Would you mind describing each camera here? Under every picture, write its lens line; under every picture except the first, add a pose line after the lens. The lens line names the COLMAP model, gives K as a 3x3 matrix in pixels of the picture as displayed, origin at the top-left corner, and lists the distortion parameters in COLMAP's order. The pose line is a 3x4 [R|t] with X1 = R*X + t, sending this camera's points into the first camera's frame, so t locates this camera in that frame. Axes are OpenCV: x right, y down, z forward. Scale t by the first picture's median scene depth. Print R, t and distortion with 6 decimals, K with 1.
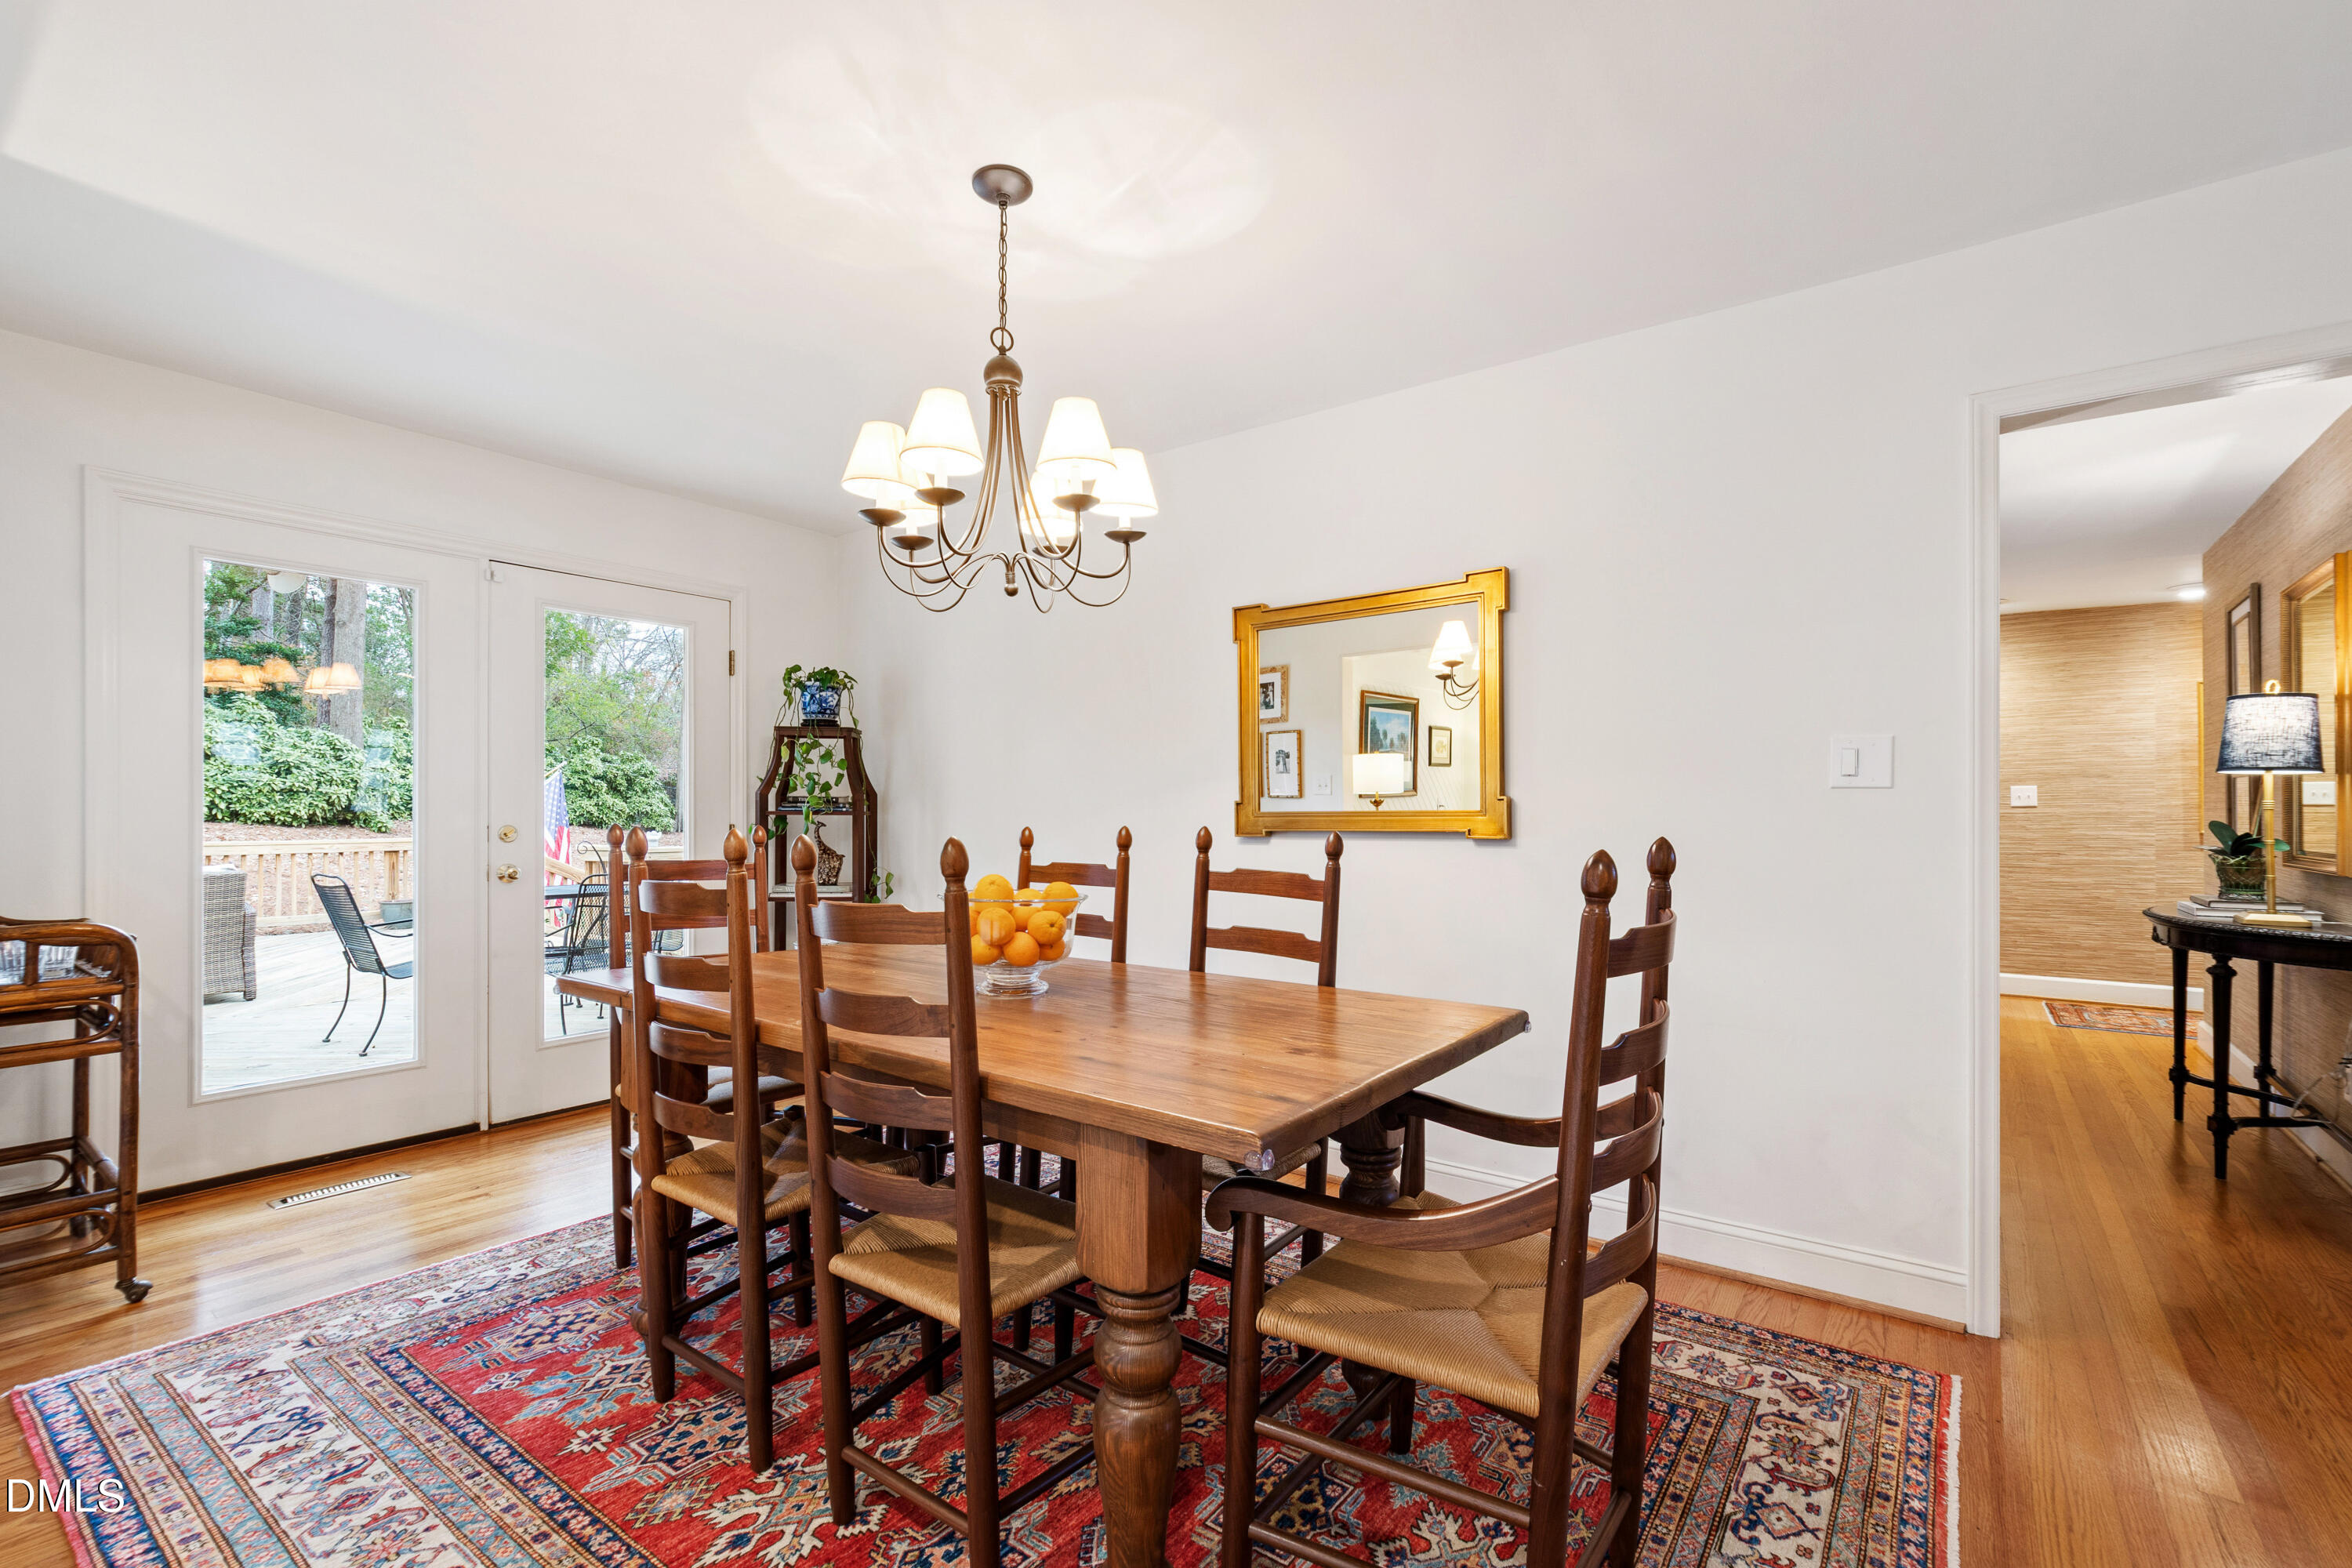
lens RADIAL K [[1041.5, 0, 1177.1], [0, 1041.5, 811.7], [0, 0, 1]] dist [-0.000718, -0.000105]
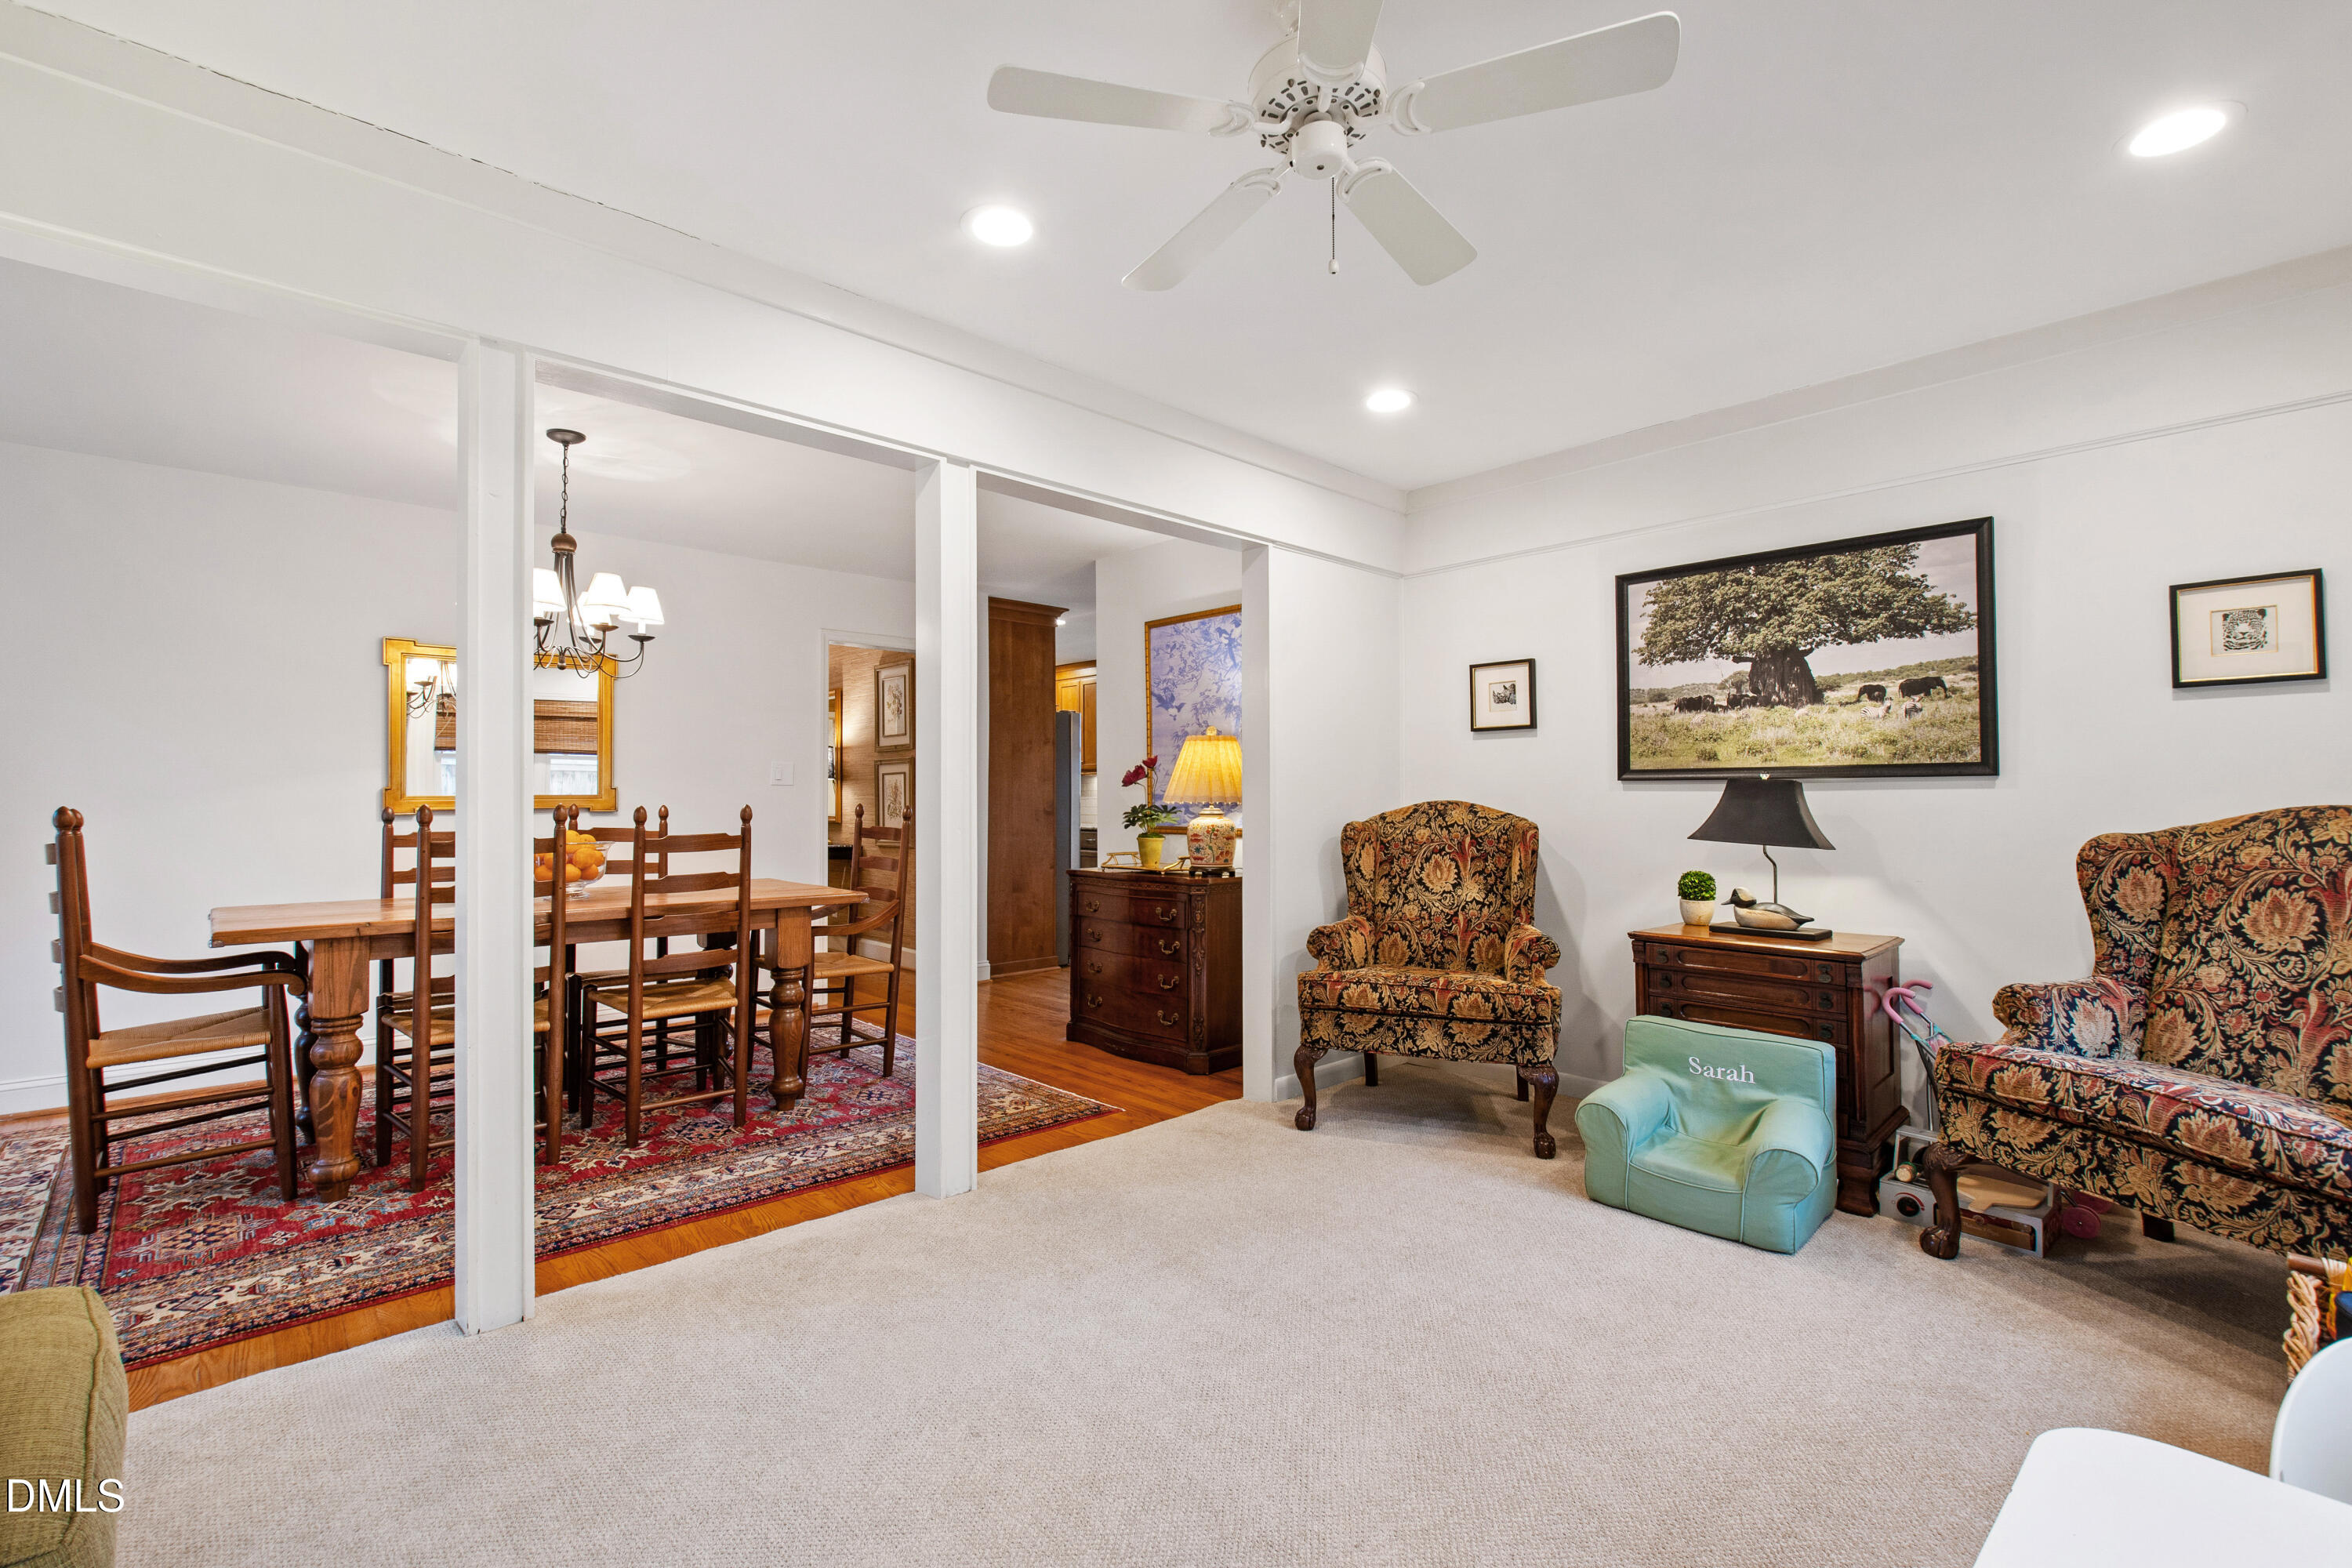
lens RADIAL K [[1034.8, 0, 1176.0], [0, 1034.8, 784.0], [0, 0, 1]] dist [0.002023, 0.000597]
pose [[0.178774, 0.009445, 0.983845, -1.725350], [0.003093, 0.999944, -0.010161, 0.003375], [-0.983885, 0.004859, 0.178735, -0.323796]]
